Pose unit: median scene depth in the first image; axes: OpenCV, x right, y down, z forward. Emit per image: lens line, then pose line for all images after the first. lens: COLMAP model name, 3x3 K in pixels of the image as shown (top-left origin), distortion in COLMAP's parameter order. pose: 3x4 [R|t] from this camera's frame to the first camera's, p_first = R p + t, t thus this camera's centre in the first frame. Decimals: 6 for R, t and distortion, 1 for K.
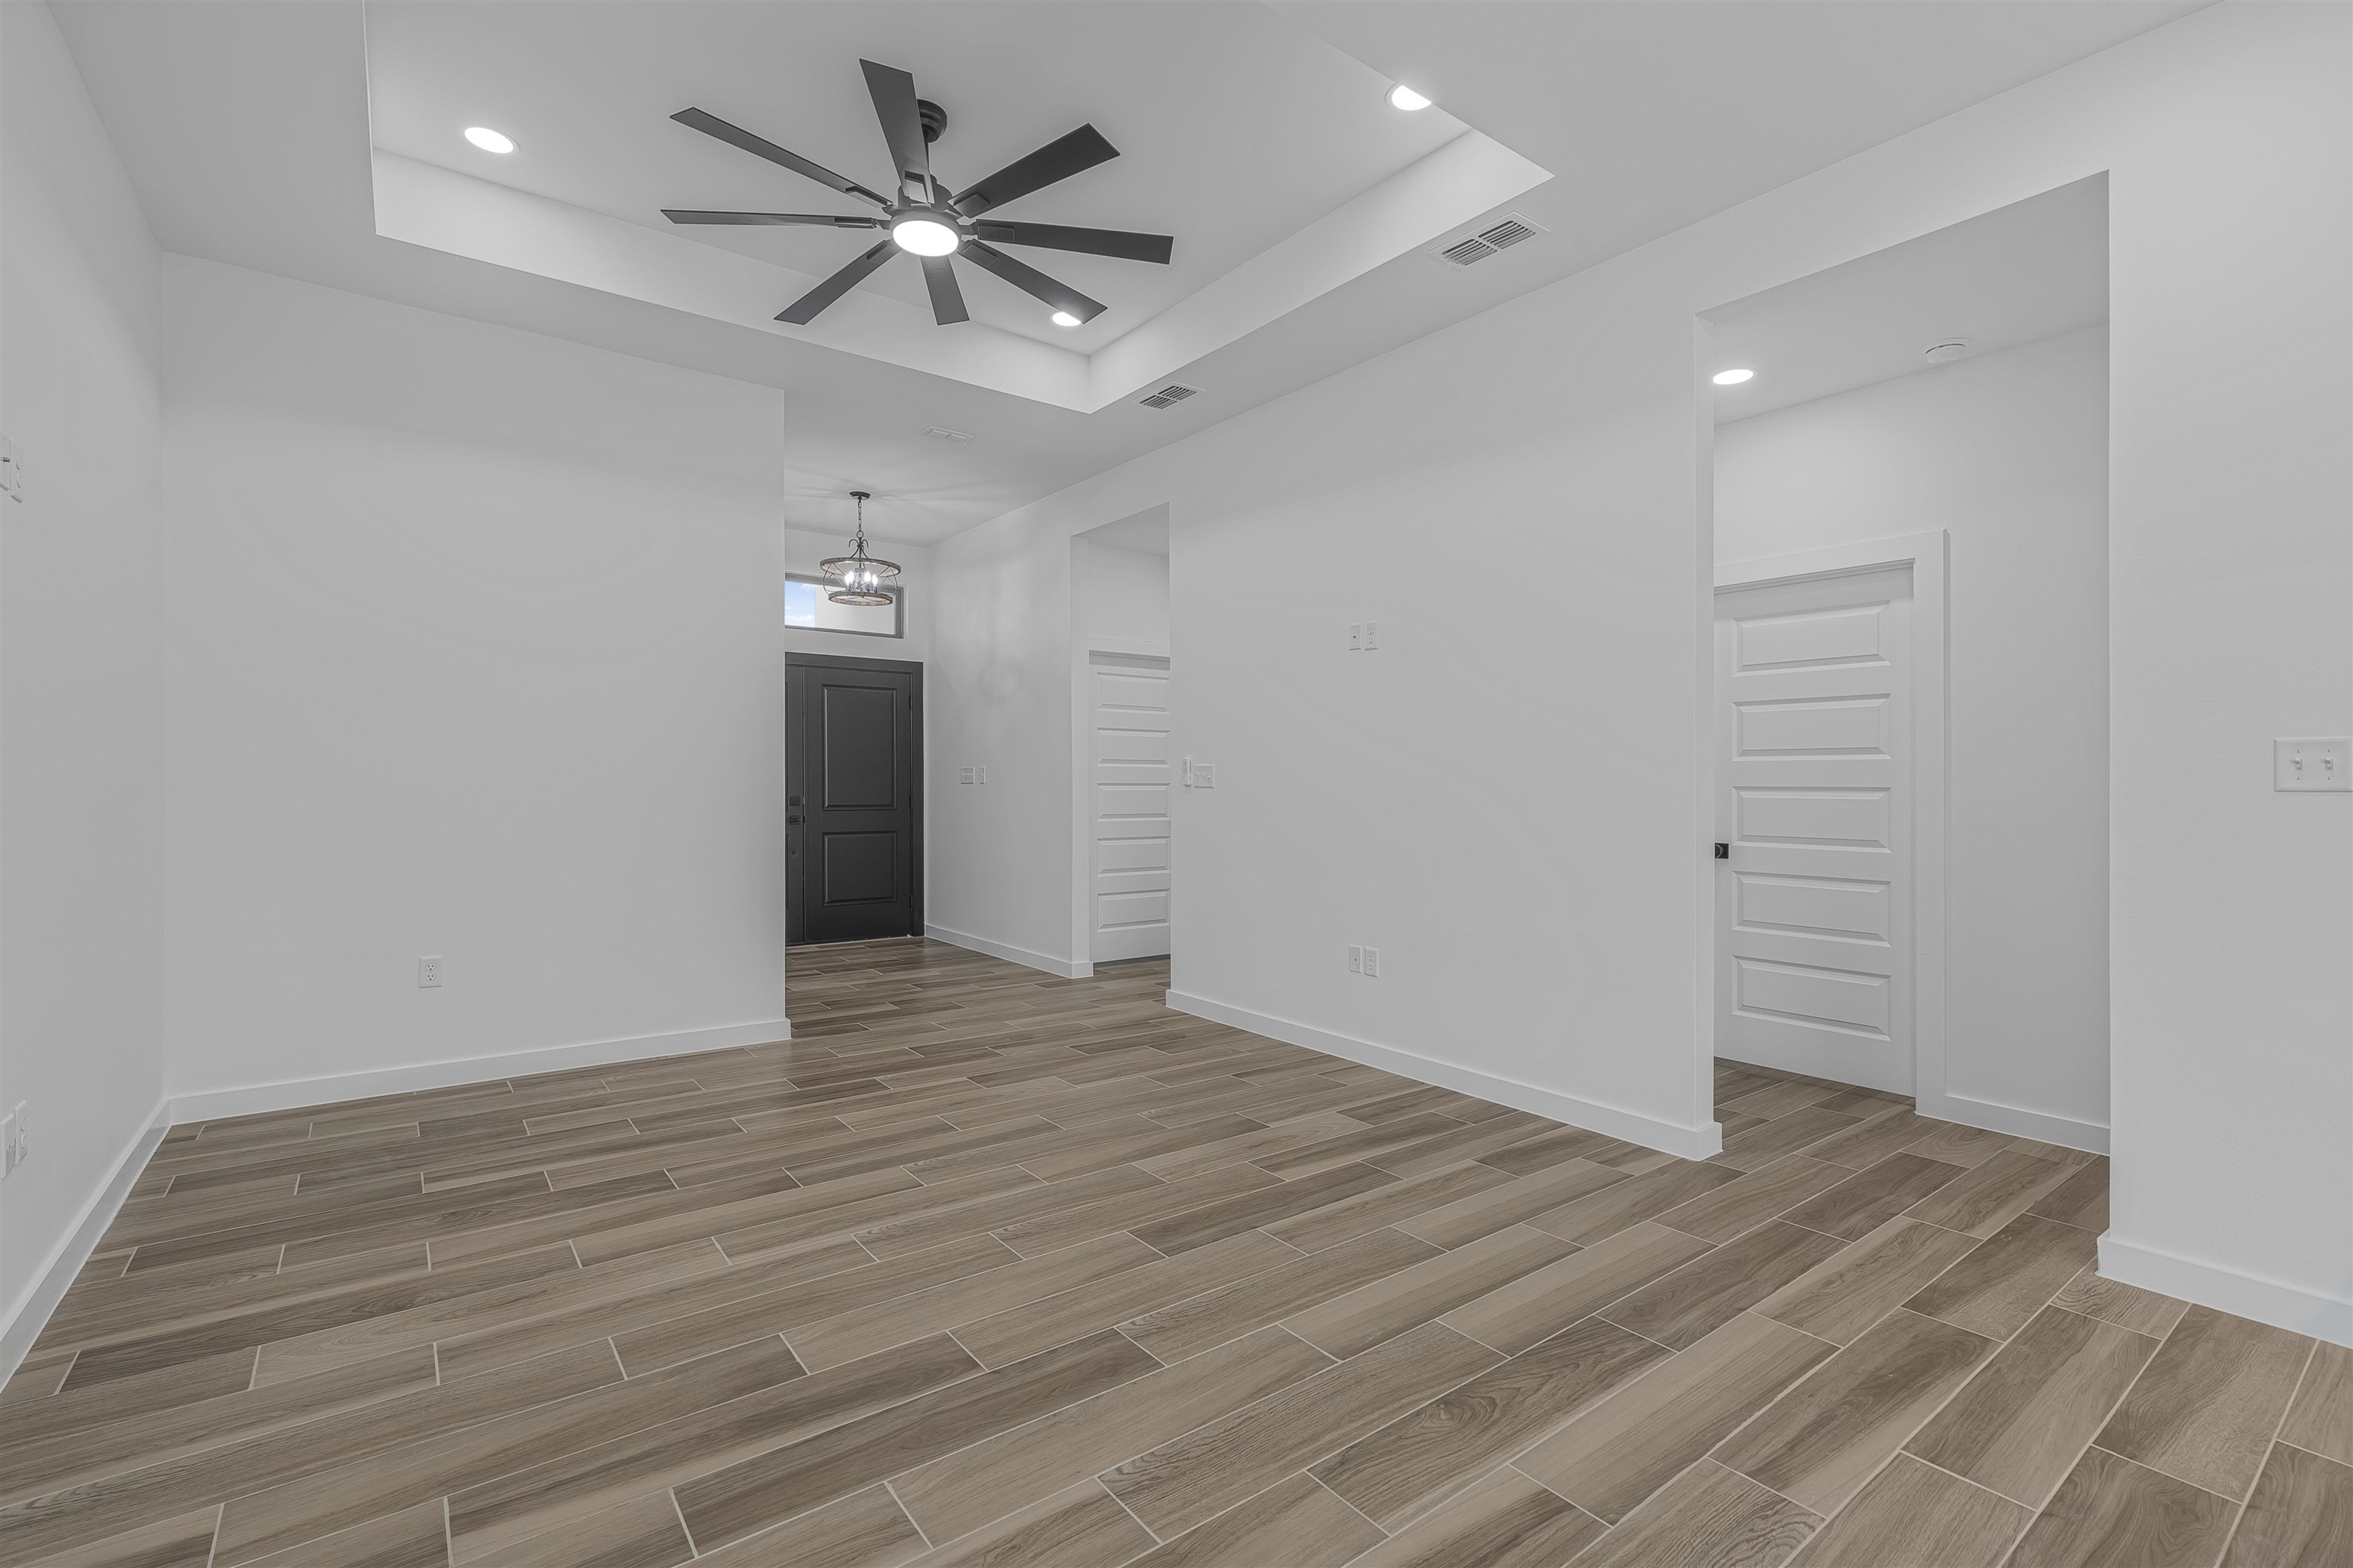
lens RADIAL K [[1062.8, 0, 1177.6], [0, 1062.8, 774.8], [0, 0, 1]] dist [0.001036, 0.000287]
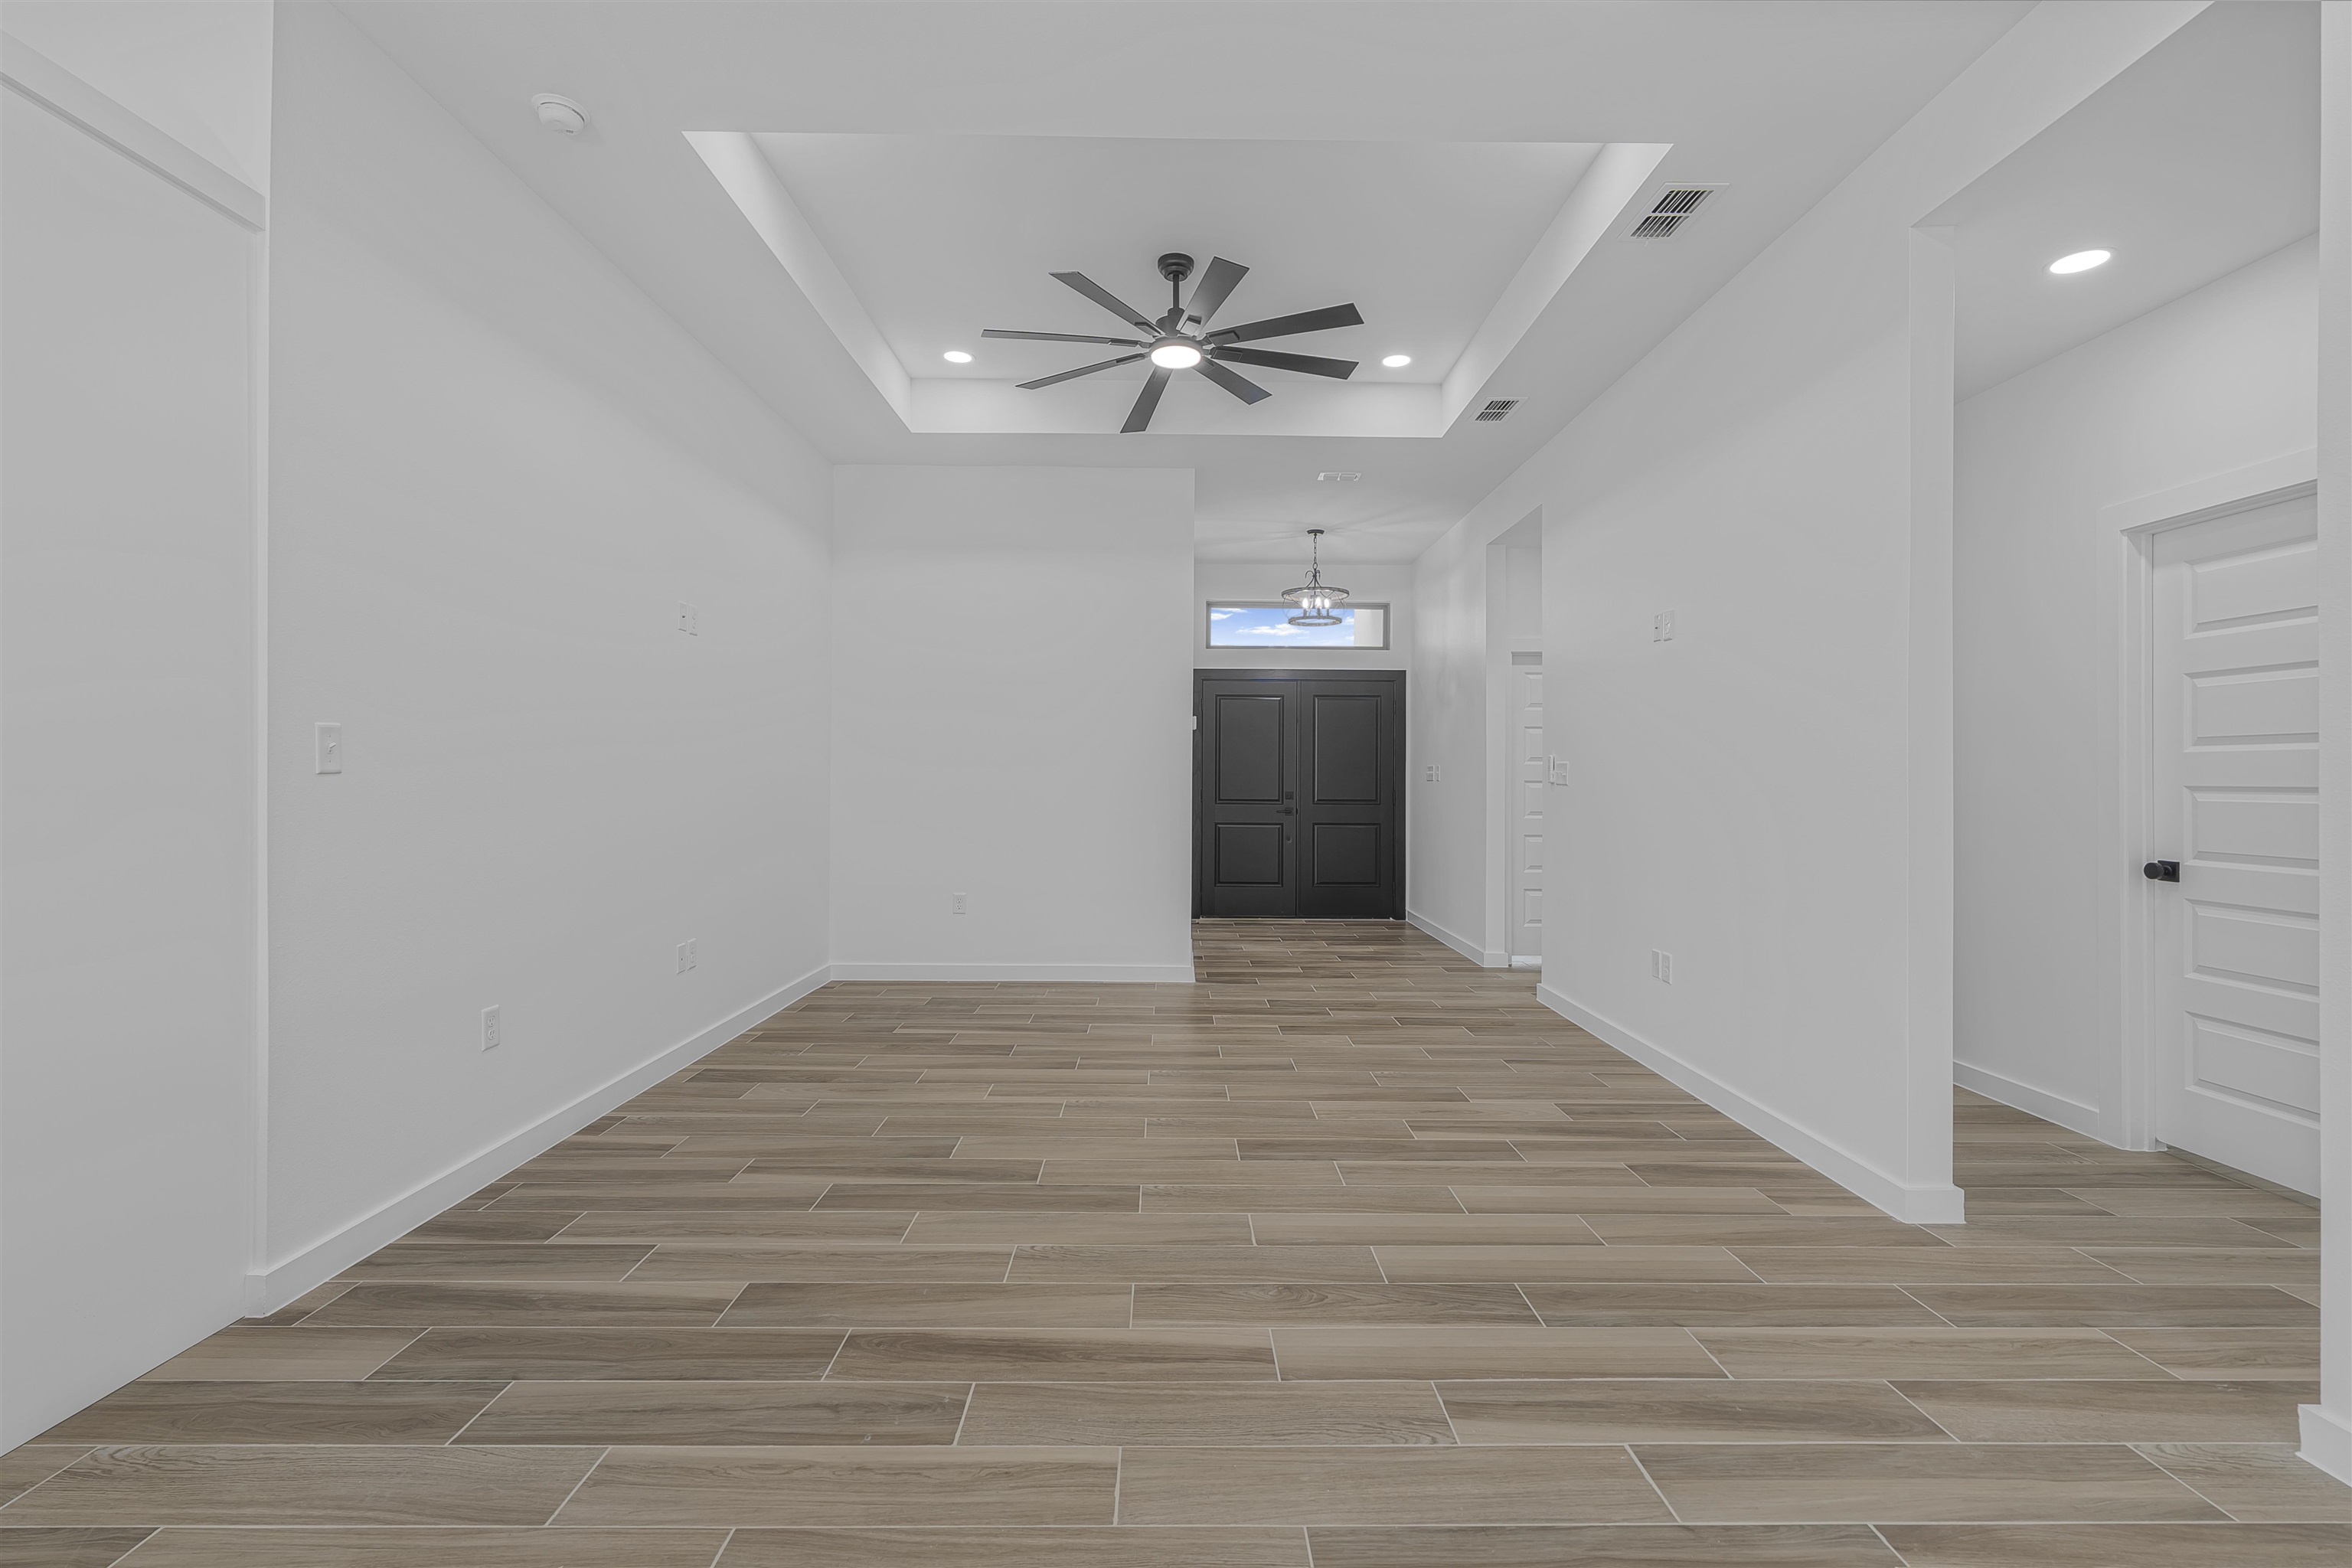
lens RADIAL K [[1049.8, 0, 1177.5], [0, 1049.8, 776.2], [0, 0, 1]] dist [-0.000994, -0.000186]
pose [[0.805953, -0.000644, -0.591980, 0.502356], [0.002246, 0.999996, 0.001971, 0.001324], [0.591976, -0.002918, 0.805950, -0.024006]]
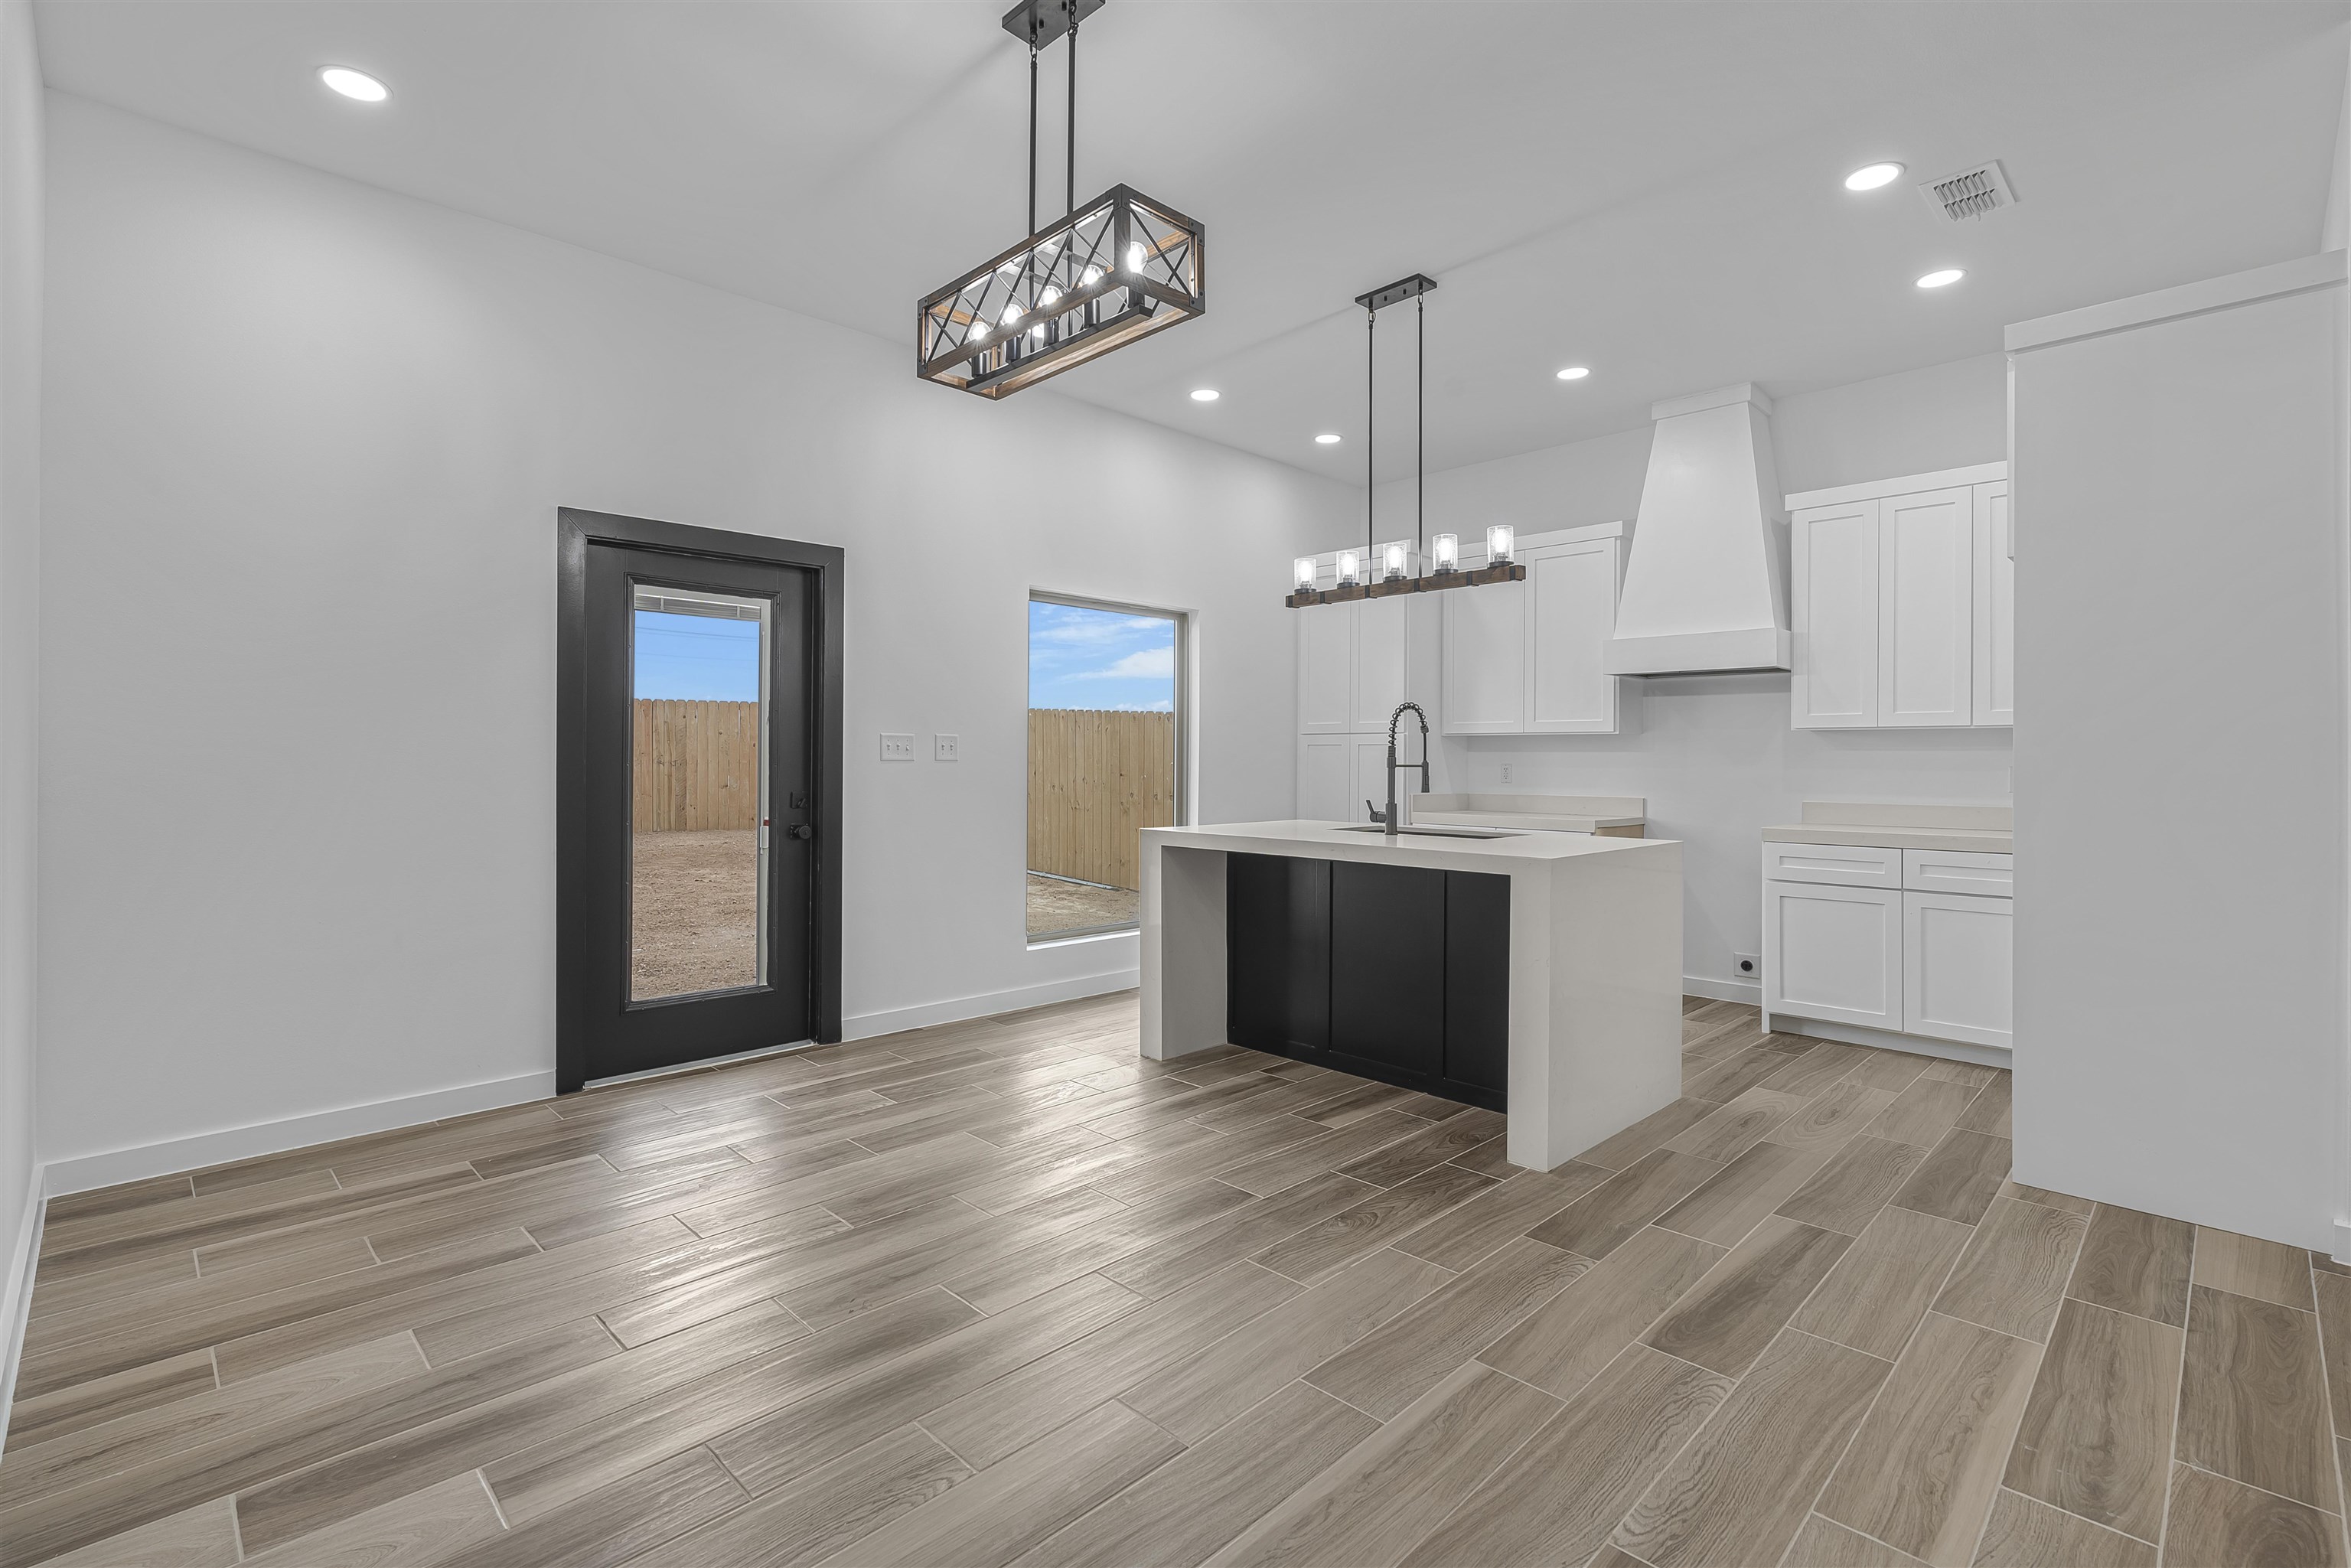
lens RADIAL K [[1068.9, 0, 1174.5], [0, 1068.9, 767.4], [0, 0, 1]] dist [-0.003056, 0.000078]
pose [[-0.989867, -0.011482, -0.141529, 0.557454], [-0.011357, 0.999934, -0.001689, 0.007568], [0.141539, -0.000064, -0.989933, 0.783793]]
